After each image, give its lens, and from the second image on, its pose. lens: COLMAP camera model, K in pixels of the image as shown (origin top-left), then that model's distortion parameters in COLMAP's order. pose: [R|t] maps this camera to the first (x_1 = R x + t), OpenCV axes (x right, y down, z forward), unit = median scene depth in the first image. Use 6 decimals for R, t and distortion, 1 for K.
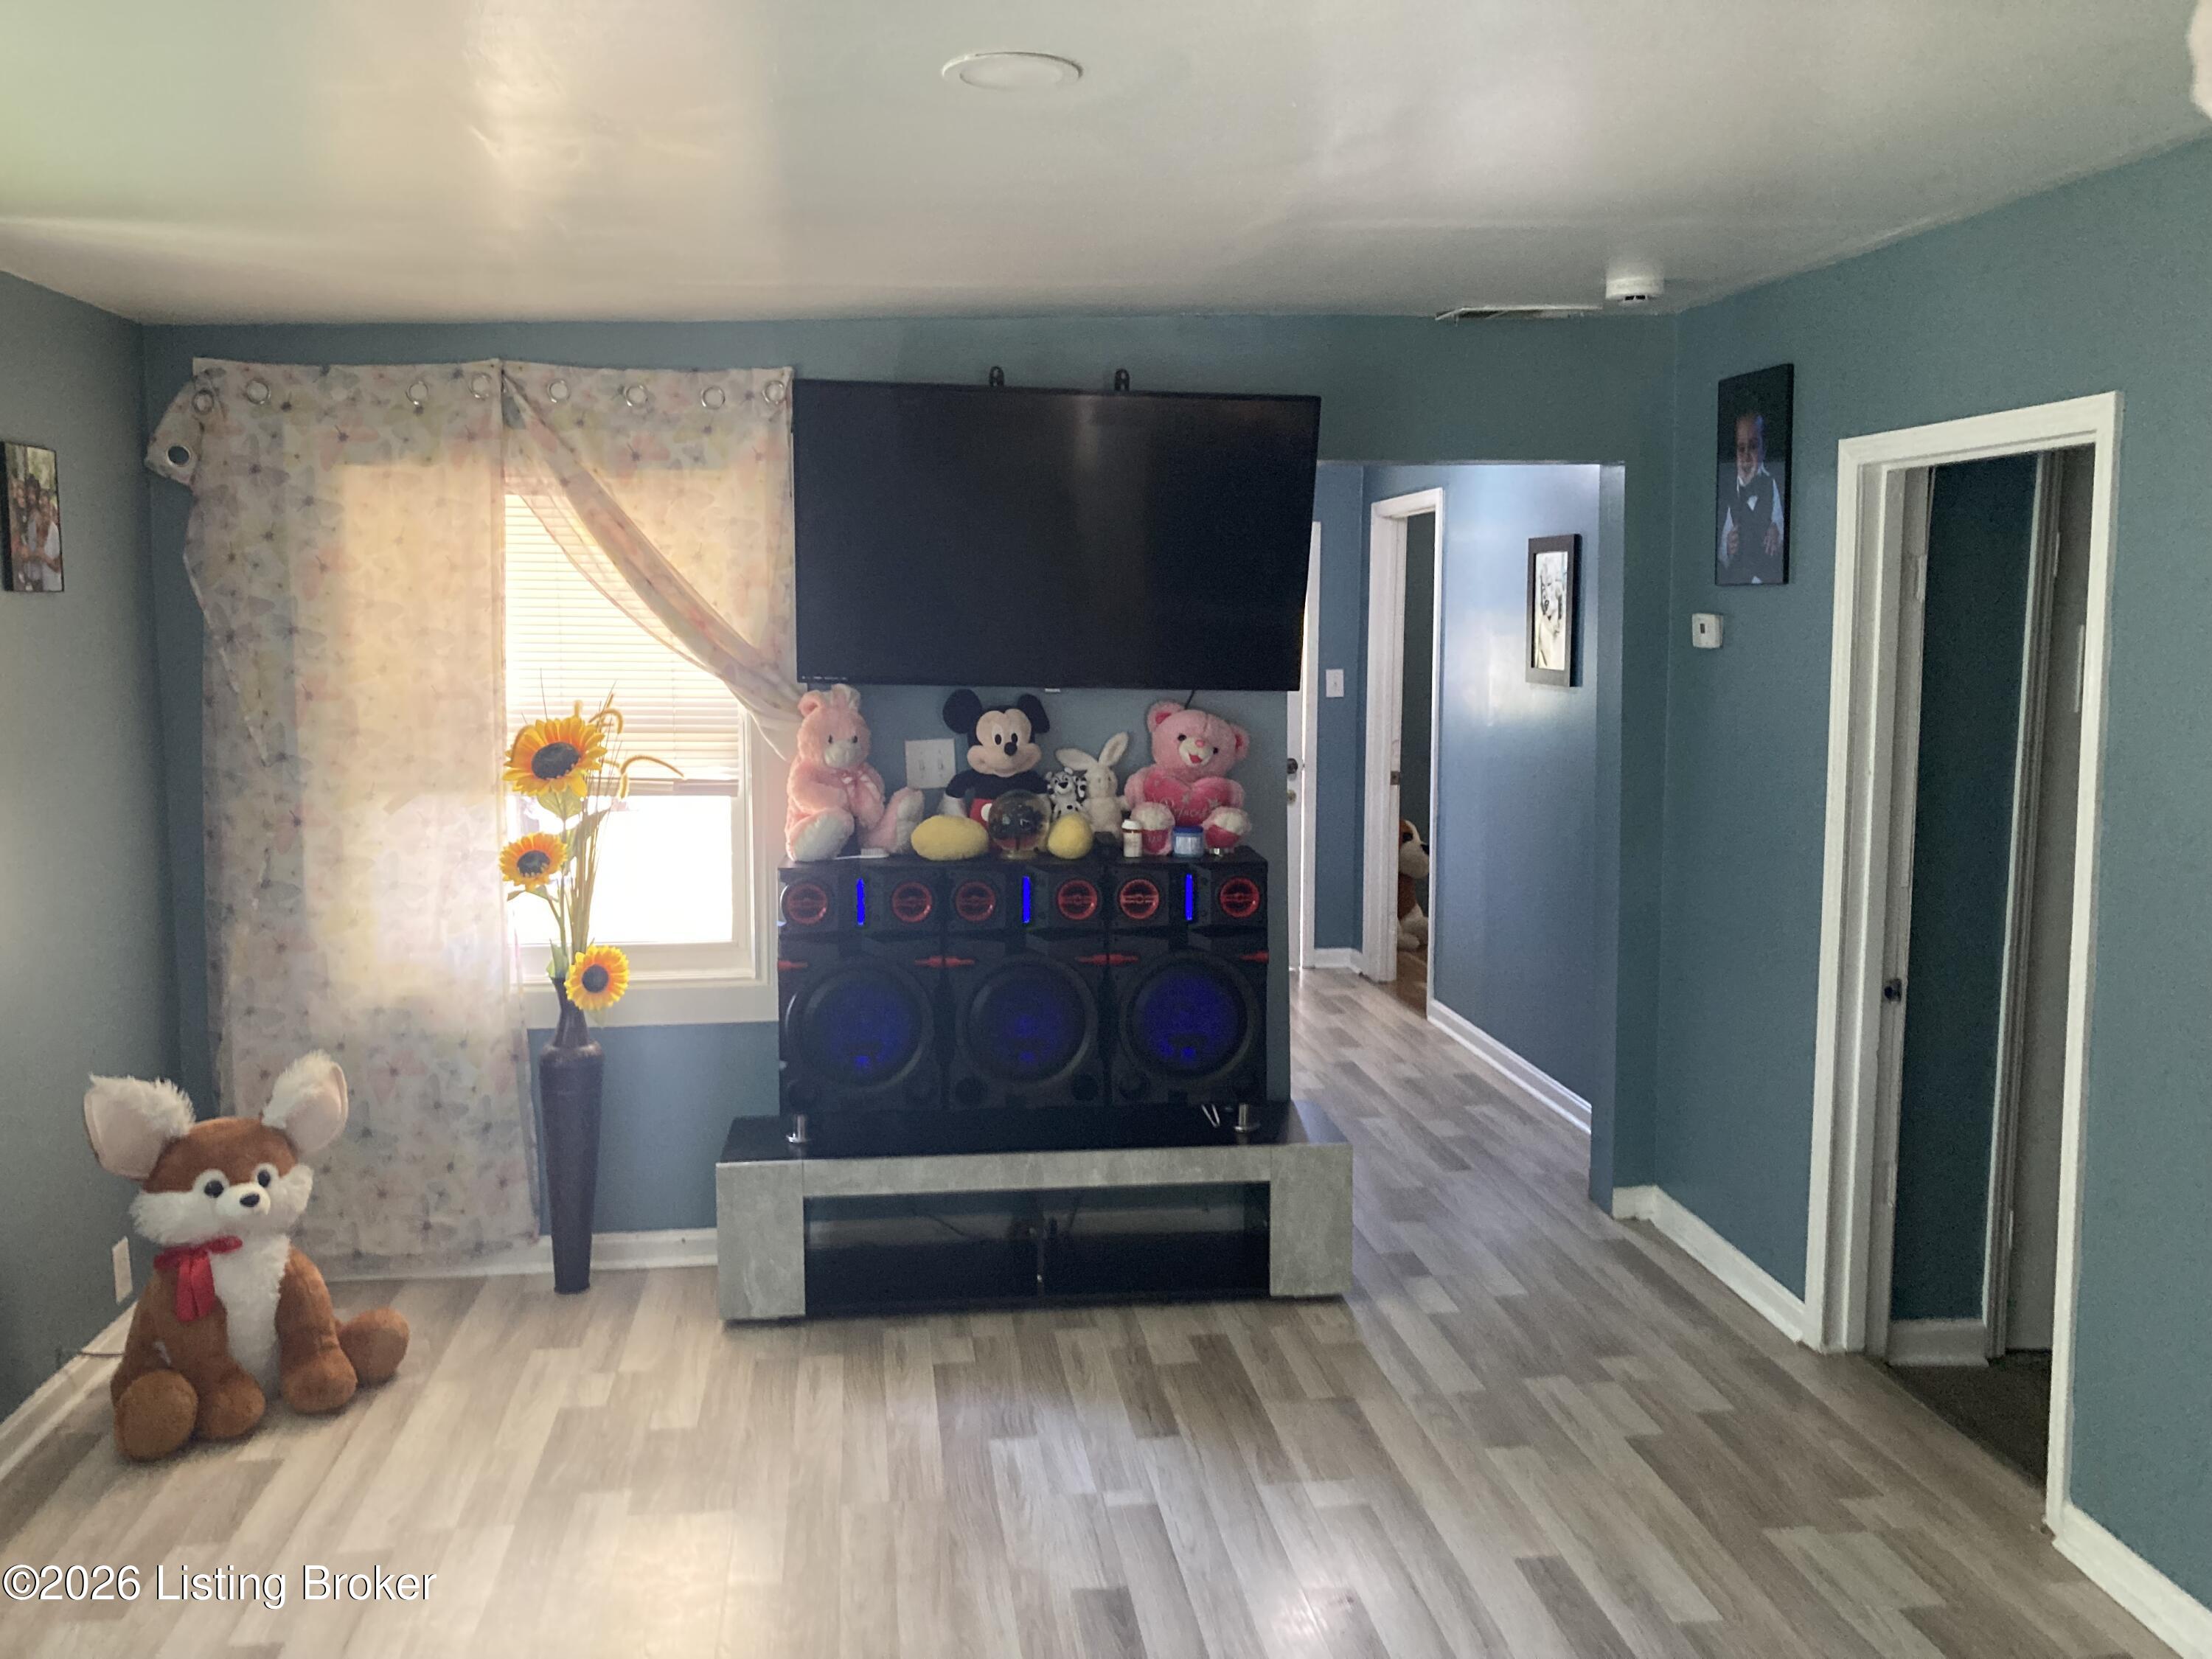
lens RADIAL K [[1821.6, 0, 1127.4], [0, 1821.6, 802.4], [0, 0, 1]] dist [0.026735, -0.062228]
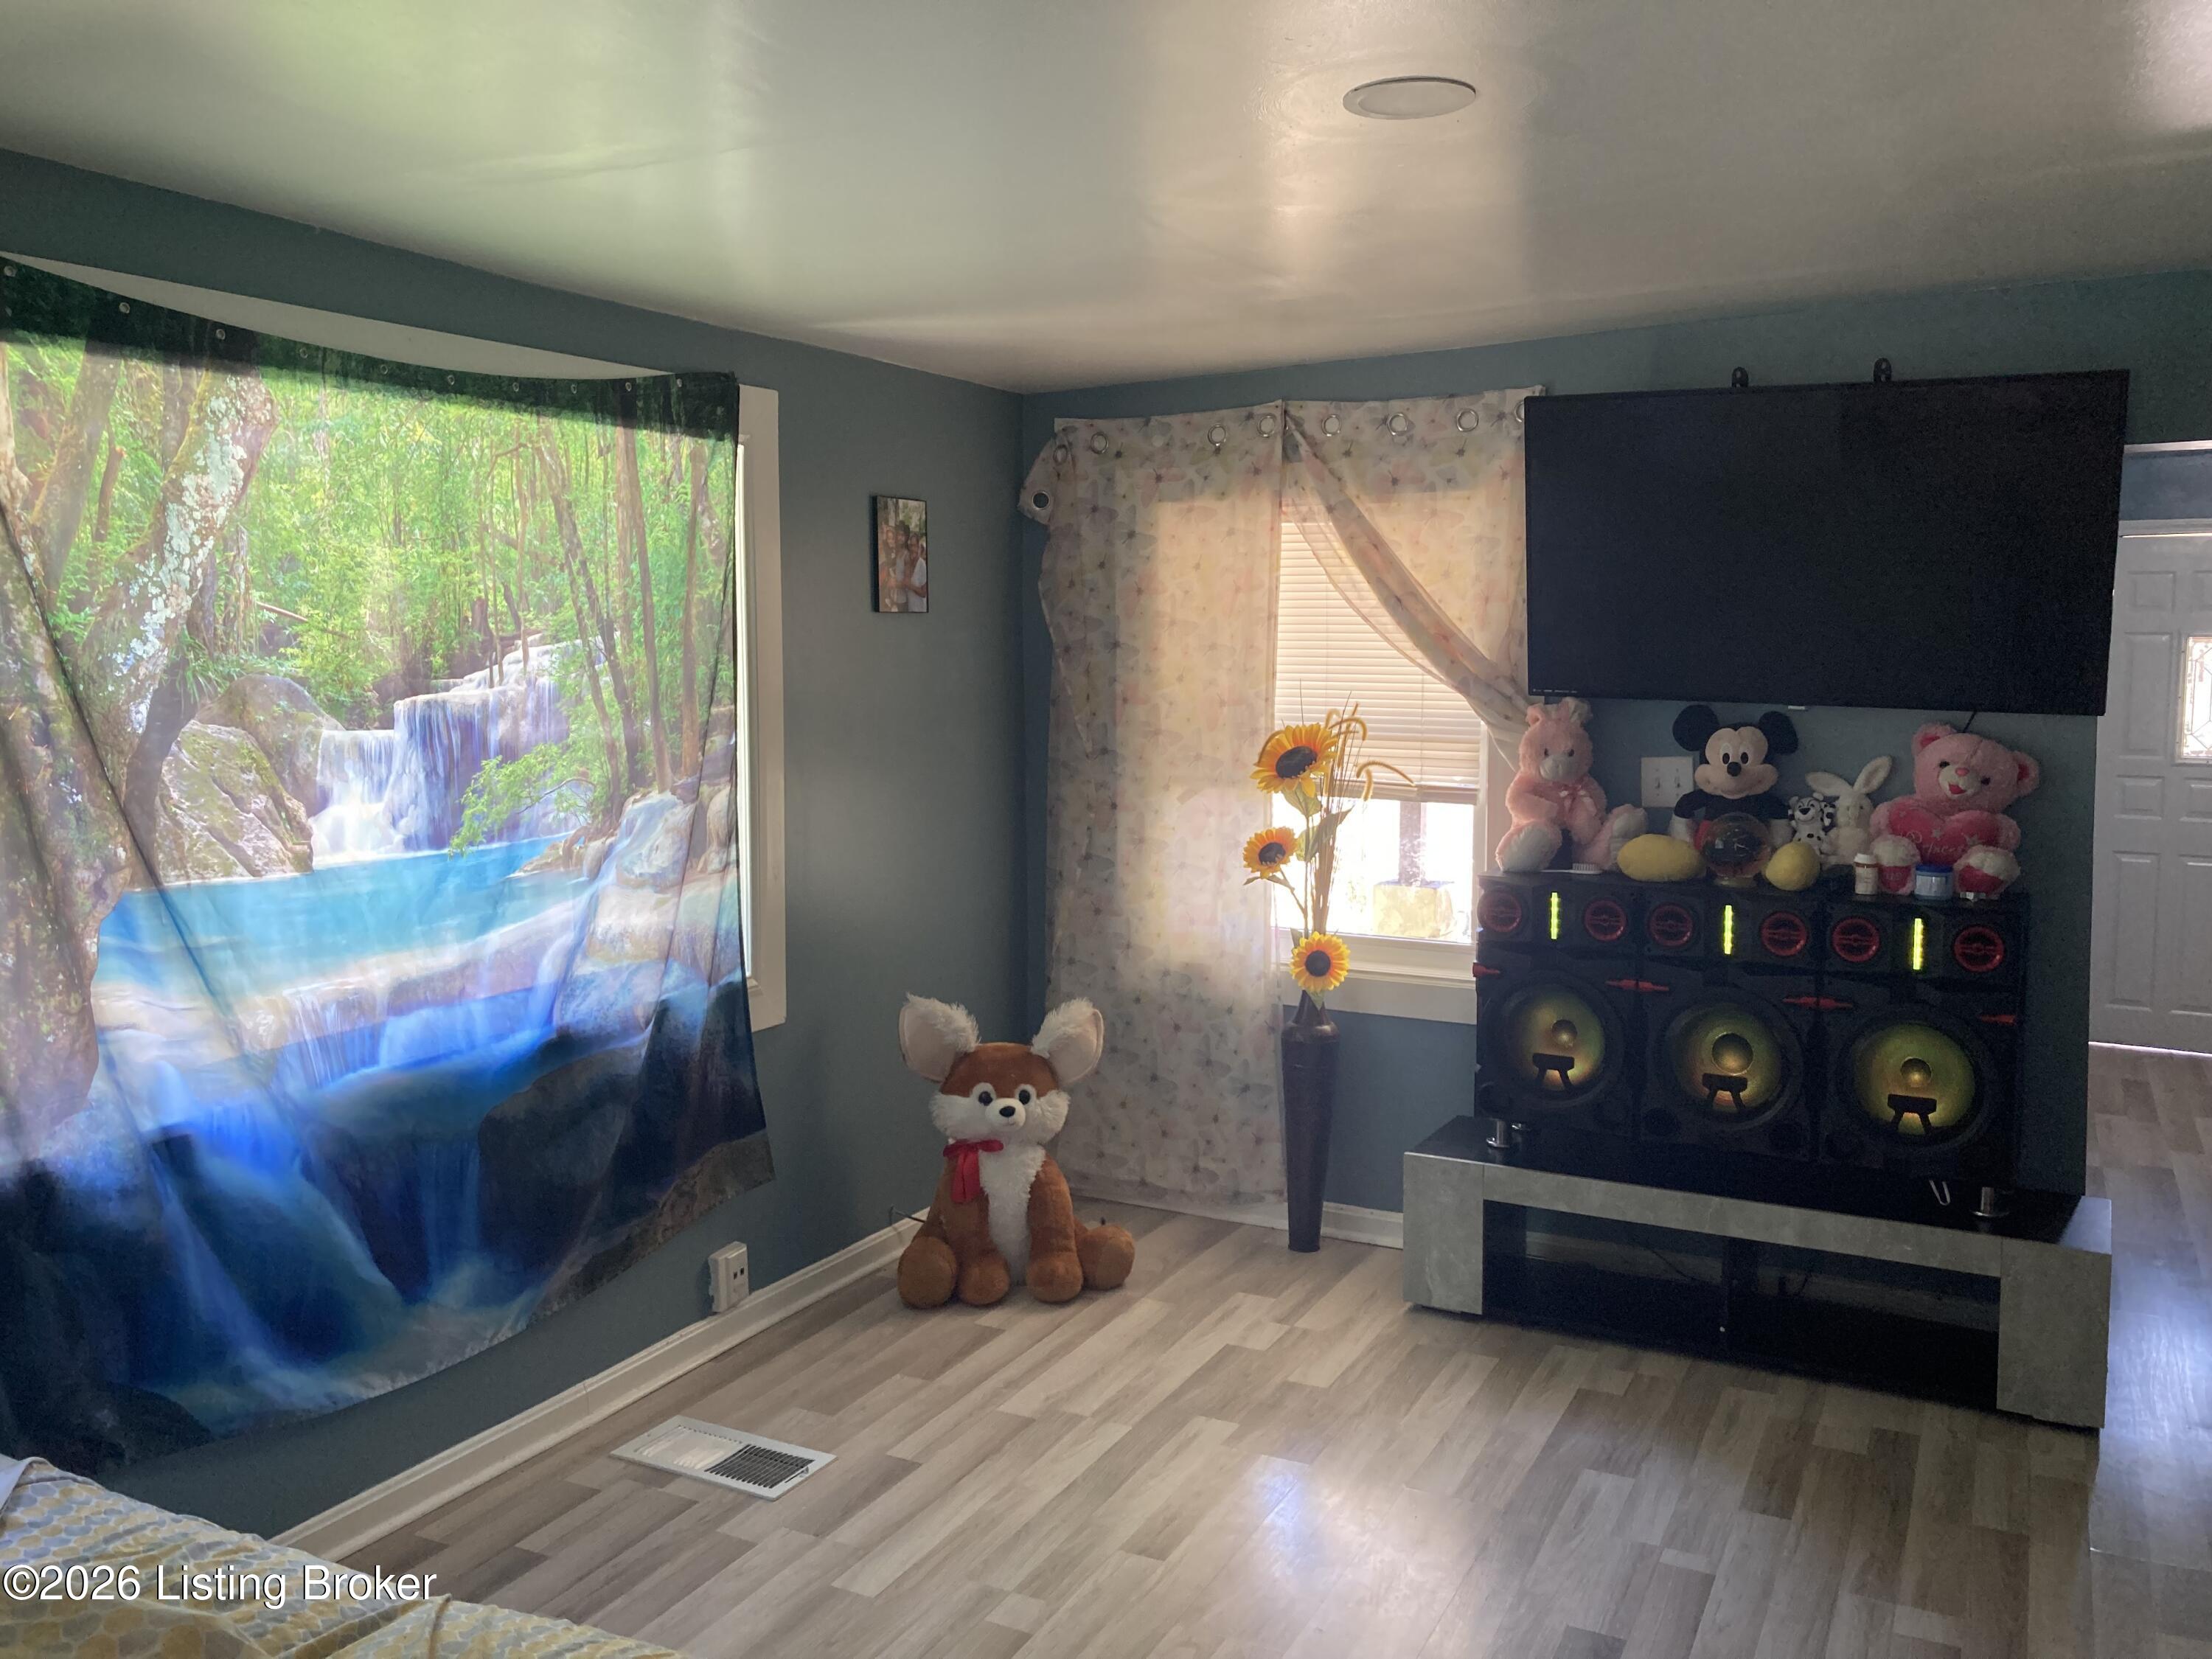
lens RADIAL K [[1821.6, 0, 1098.1], [0, 1821.6, 805.8], [0, 0, 1]] dist [0.026735, -0.062228]
pose [[0.814864, 0.052490, -0.577271, 0.217065], [-0.057356, 0.998306, 0.009812, -0.000704], [0.576808, 0.025114, 0.816494, 0.034103]]
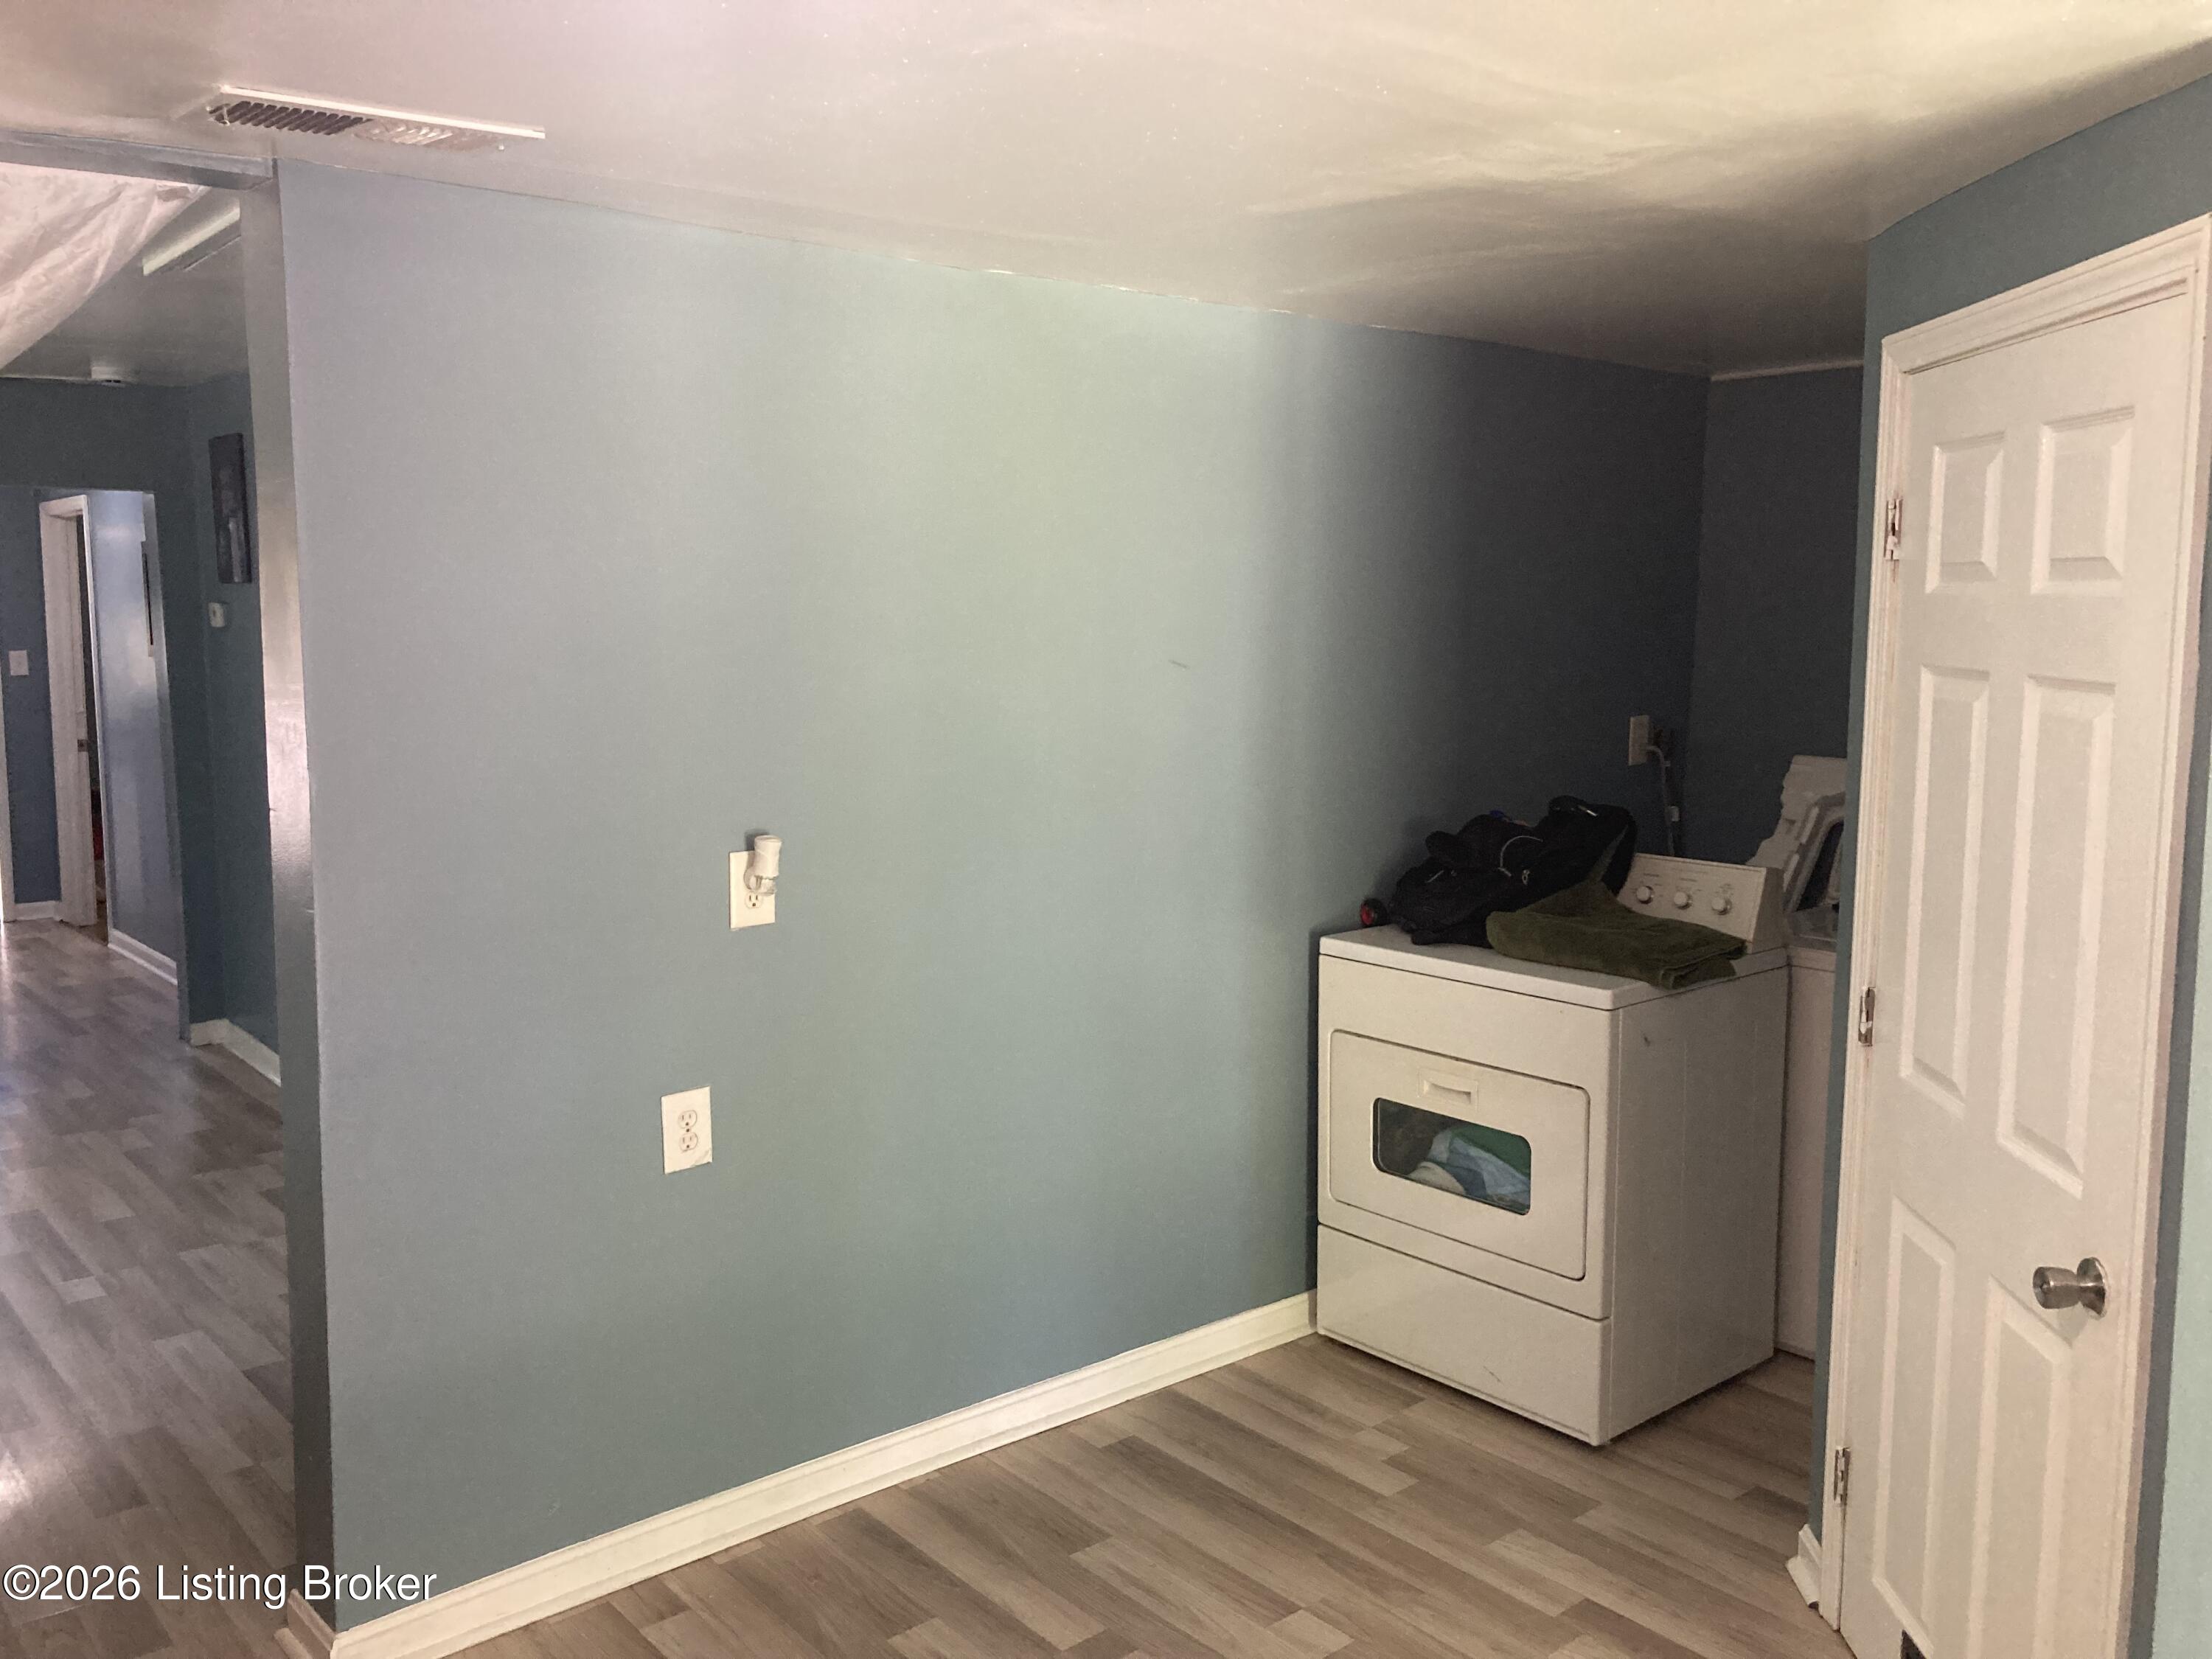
lens RADIAL K [[1821.6, 0, 1189.1], [0, 1821.6, 816.8], [0, 0, 1]] dist [0.026735, -0.062228]
pose [[0.827767, -0.058720, 0.557990, 0.150241], [0.051758, 0.998259, 0.028270, 0.064025], [-0.558679, 0.005479, 0.829366, -0.619423]]
